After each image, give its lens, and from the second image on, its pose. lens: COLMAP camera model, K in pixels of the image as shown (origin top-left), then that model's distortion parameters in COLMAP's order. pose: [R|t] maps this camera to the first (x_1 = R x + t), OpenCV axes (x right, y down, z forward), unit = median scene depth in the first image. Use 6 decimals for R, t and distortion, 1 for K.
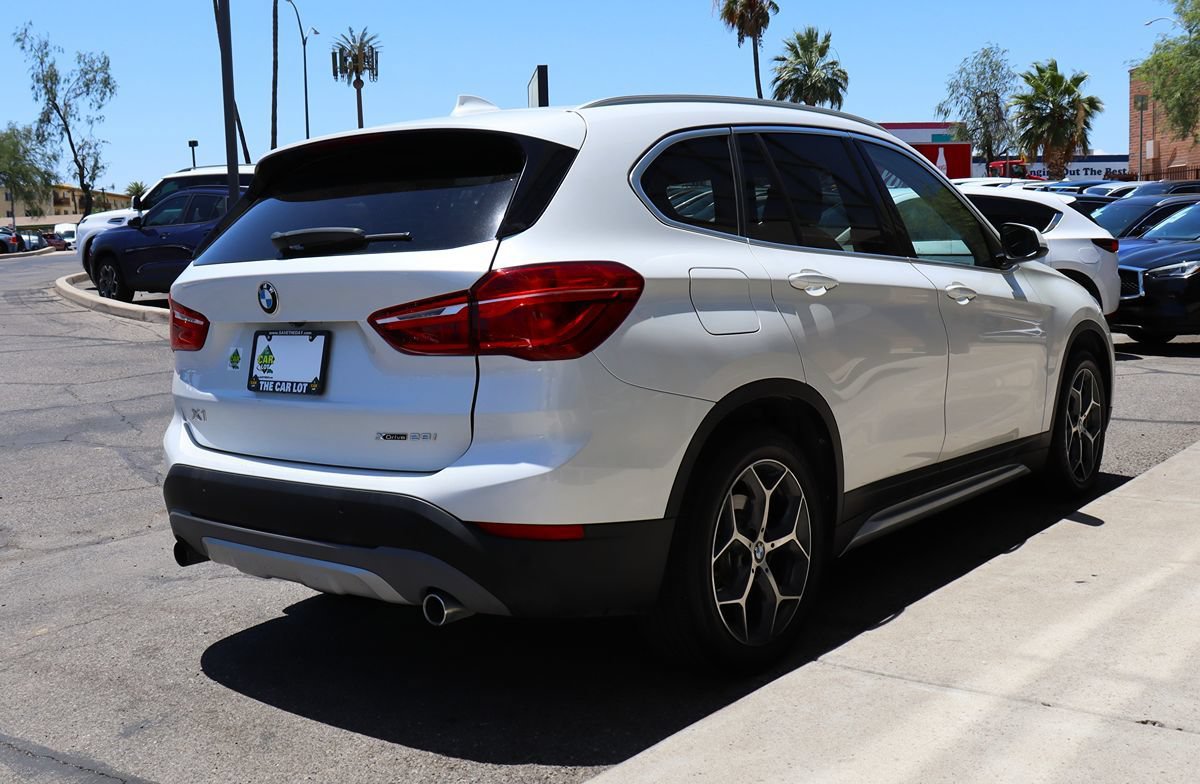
lens RADIAL K [[1228.4, 0, 594.8], [0, 1228.4, 392.6], [0, 0, 1]] dist [-0.119636, 0.000000]
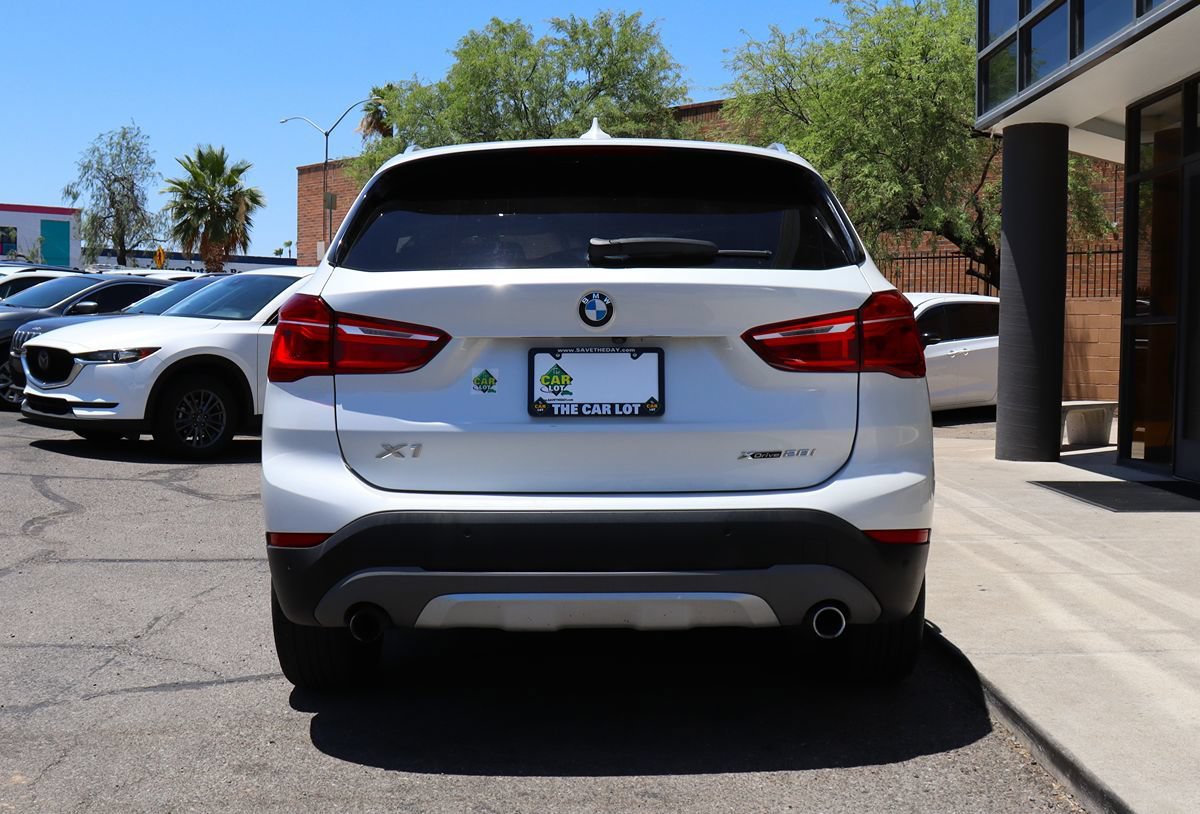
lens RADIAL K [[1377.3, 0, 600.2], [0, 1377.3, 435.5], [0, 0, 1]] dist [-0.120930, 0.000000]
pose [[0.773913, -0.000058, 0.633291, -0.883365], [0.037543, 0.998245, -0.045787, 0.060449], [-0.632178, 0.059211, 0.772558, 0.207618]]
